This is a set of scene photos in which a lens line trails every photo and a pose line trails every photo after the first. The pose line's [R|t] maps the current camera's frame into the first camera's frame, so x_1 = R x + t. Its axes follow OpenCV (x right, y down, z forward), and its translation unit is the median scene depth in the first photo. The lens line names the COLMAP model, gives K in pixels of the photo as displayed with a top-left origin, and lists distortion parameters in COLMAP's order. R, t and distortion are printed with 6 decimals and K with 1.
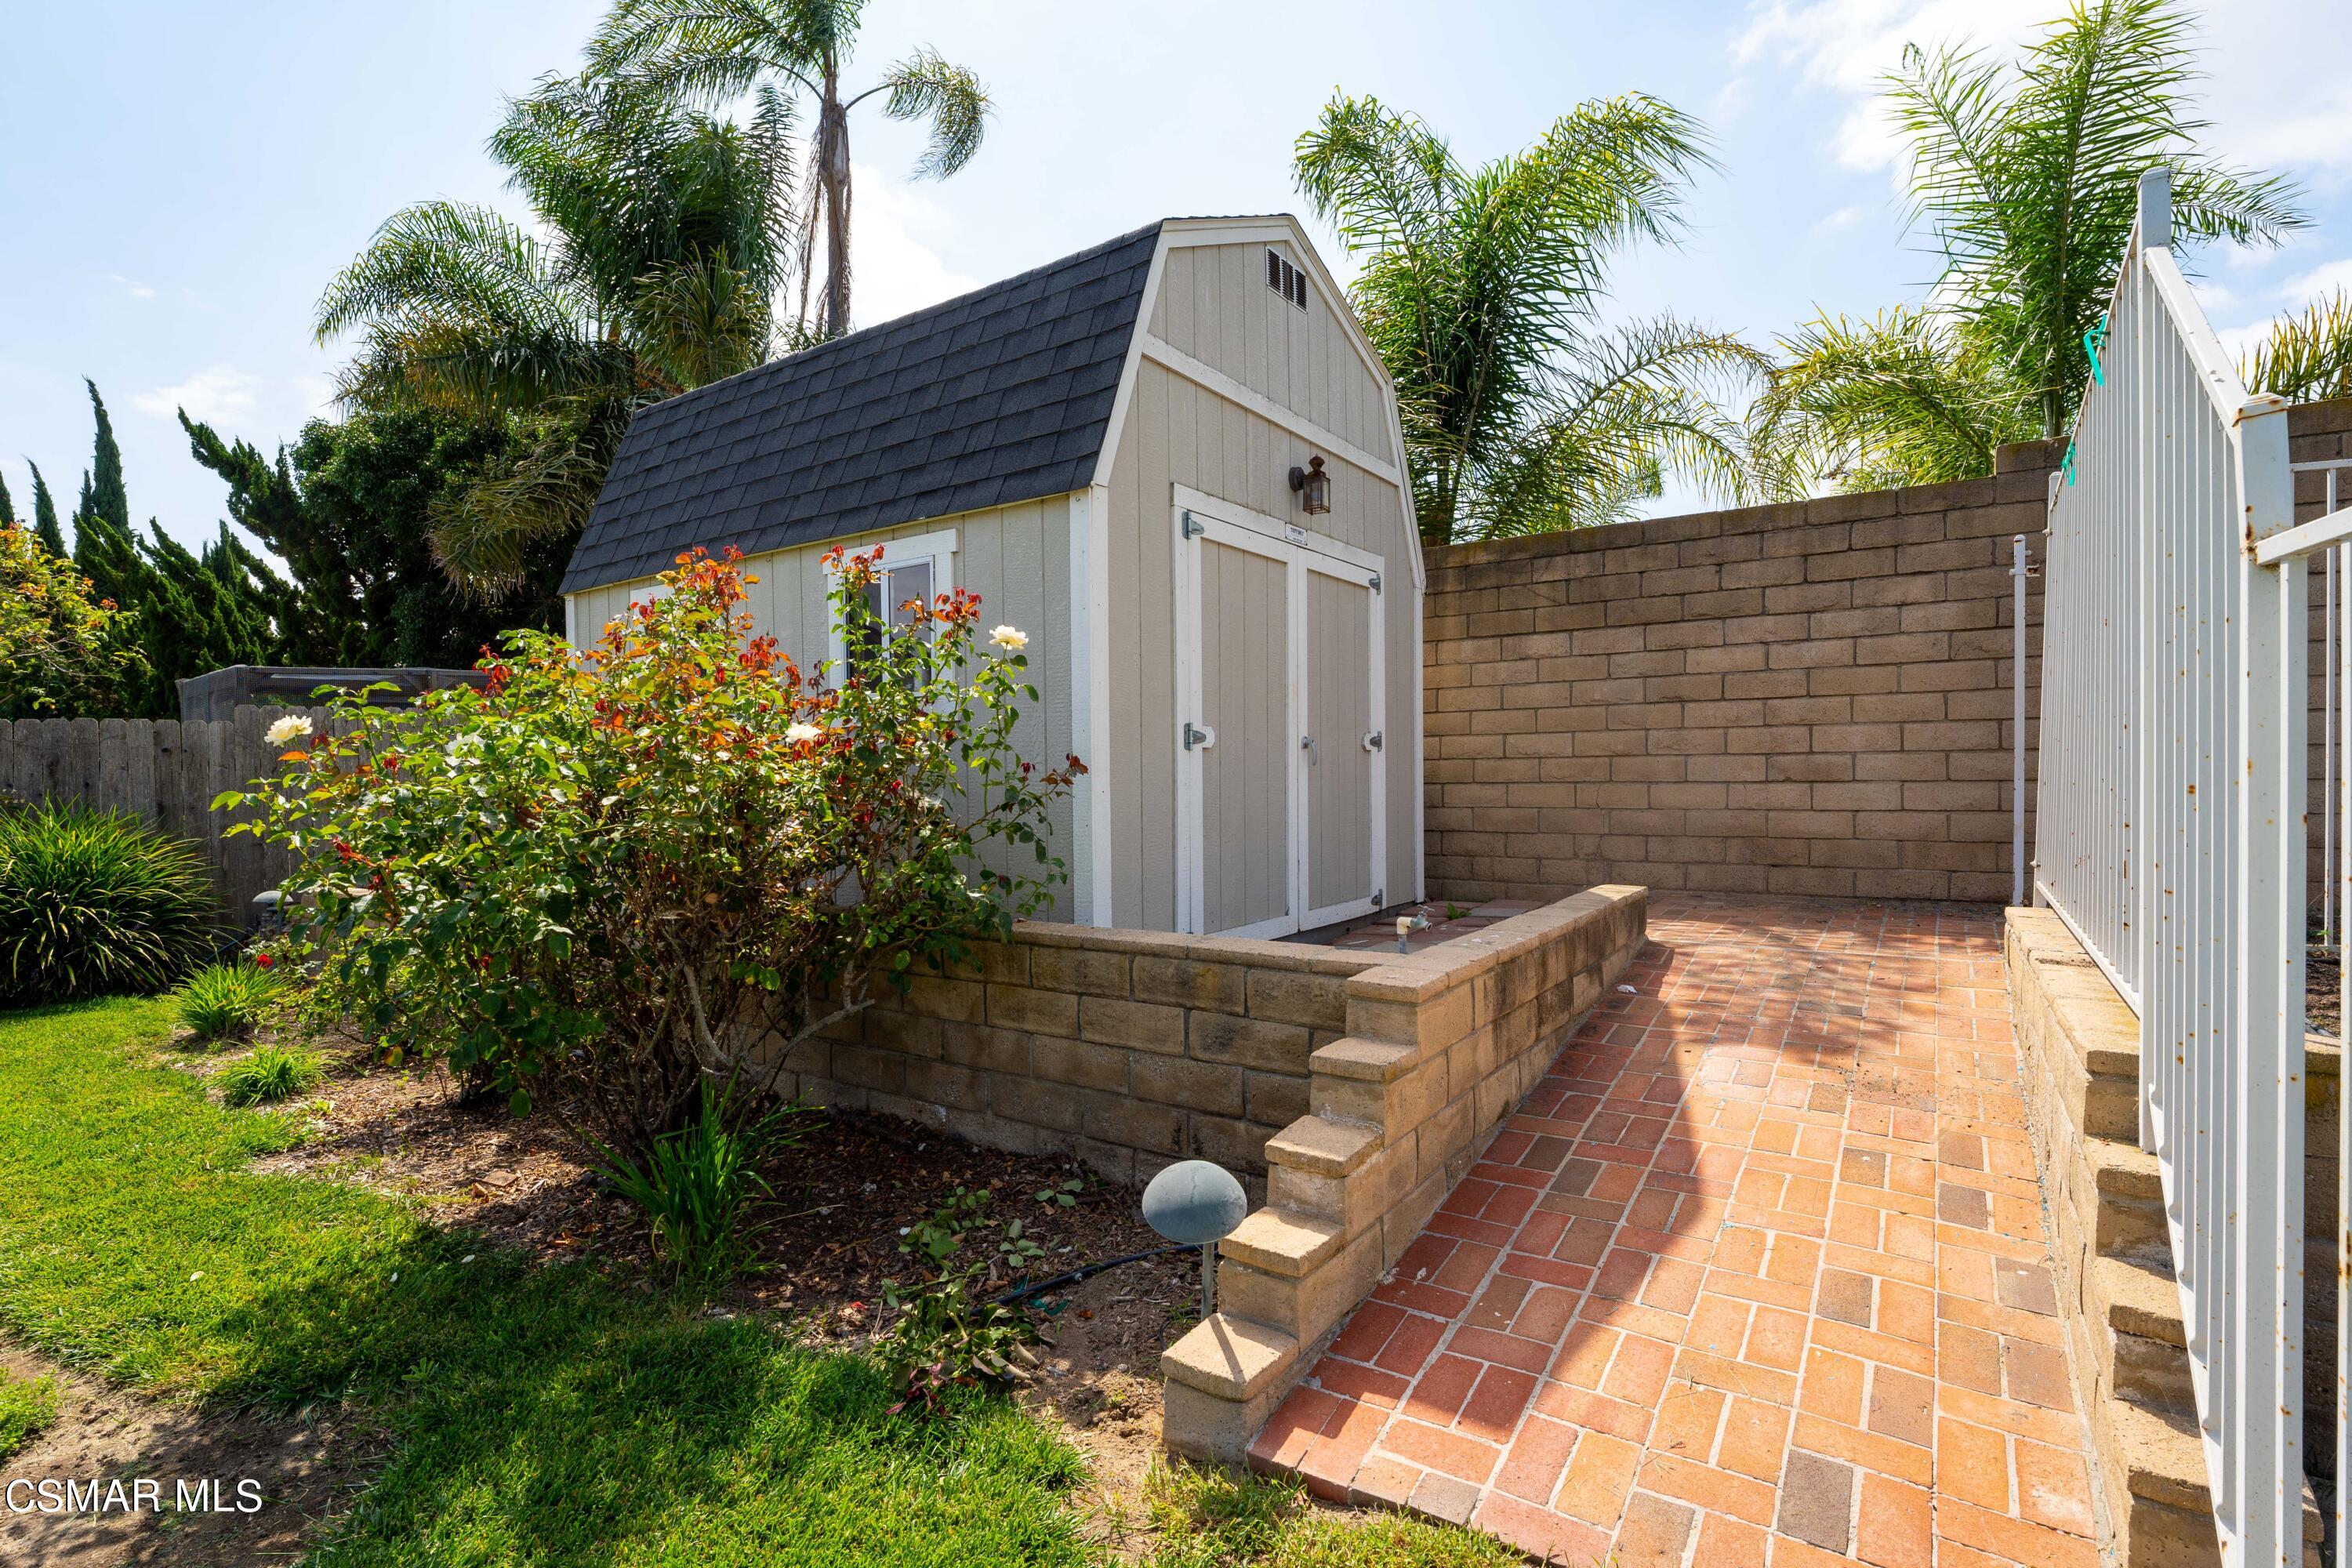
lens RADIAL K [[1078.7, 0, 1178.3], [0, 1078.7, 790.9], [0, 0, 1]] dist [-0.022859, -0.000306]
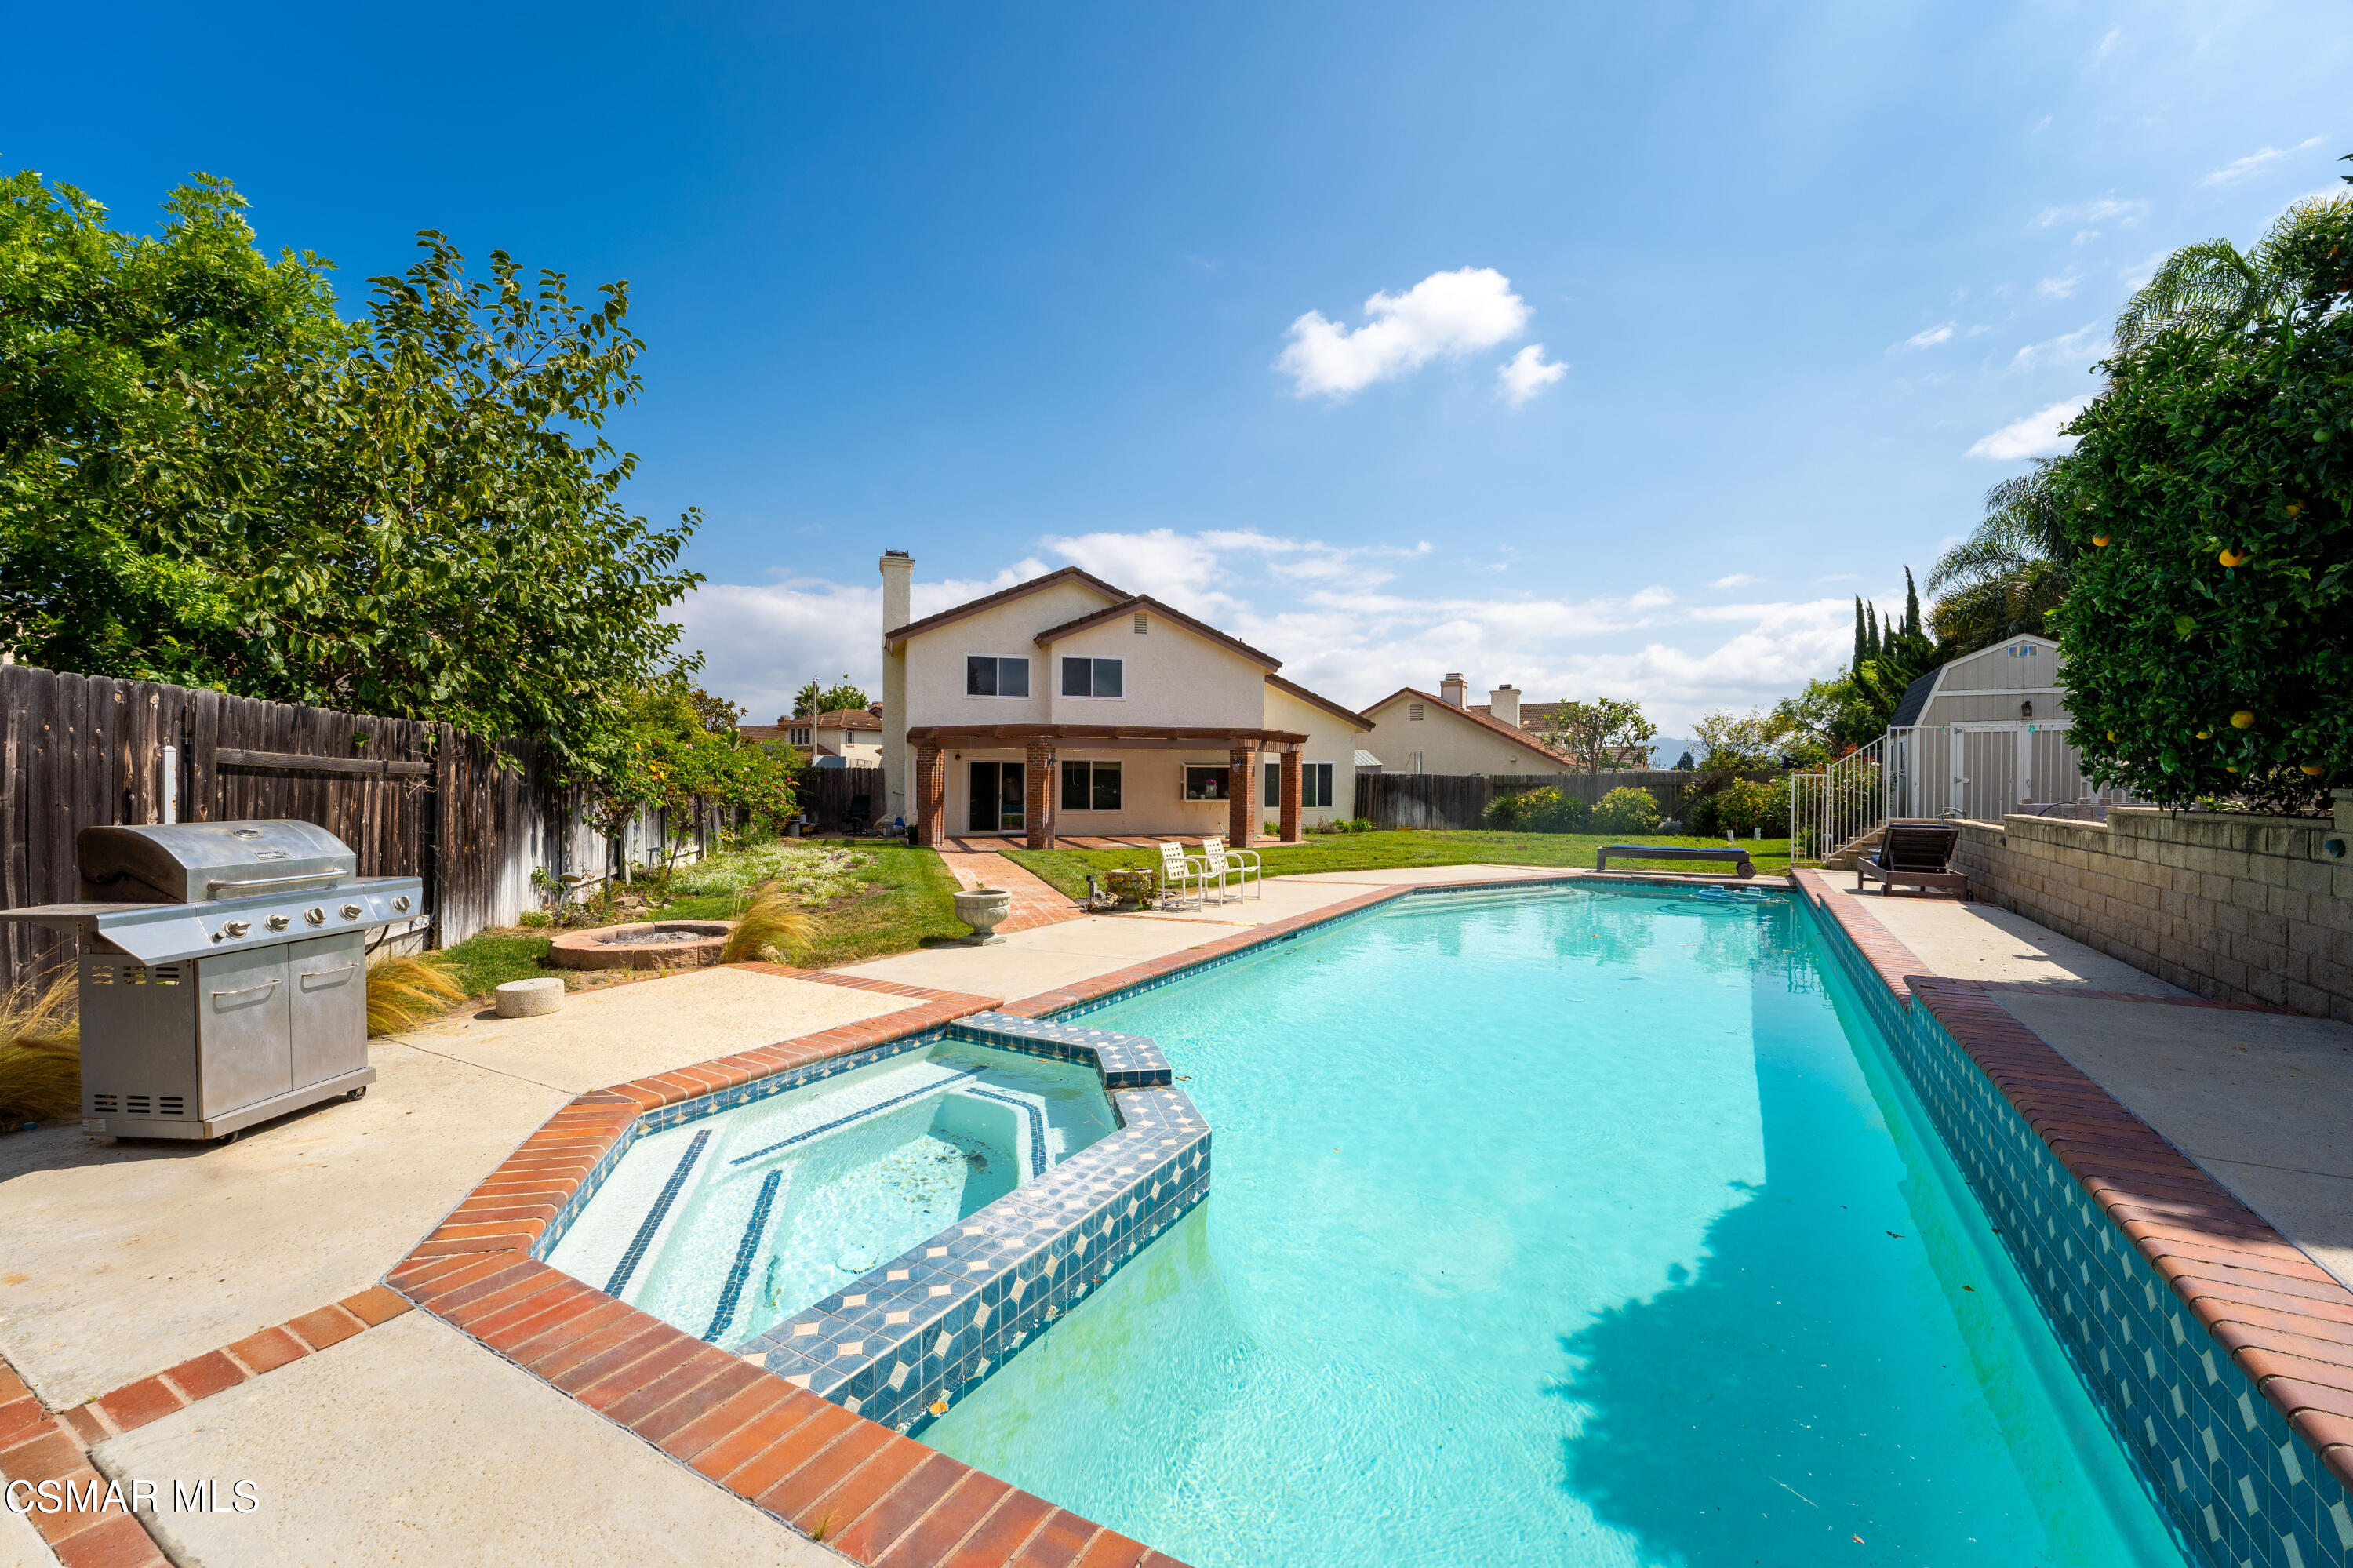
lens RADIAL K [[967.2, 0, 1180.6], [0, 967.2, 789.4], [0, 0, 1]] dist [-0.028566, 0.002955]
pose [[0.060092, 0.024151, -0.997901, 2.652924], [-0.020203, 0.999532, 0.022974, -0.031199], [0.997988, 0.018780, 0.060552, -1.680842]]
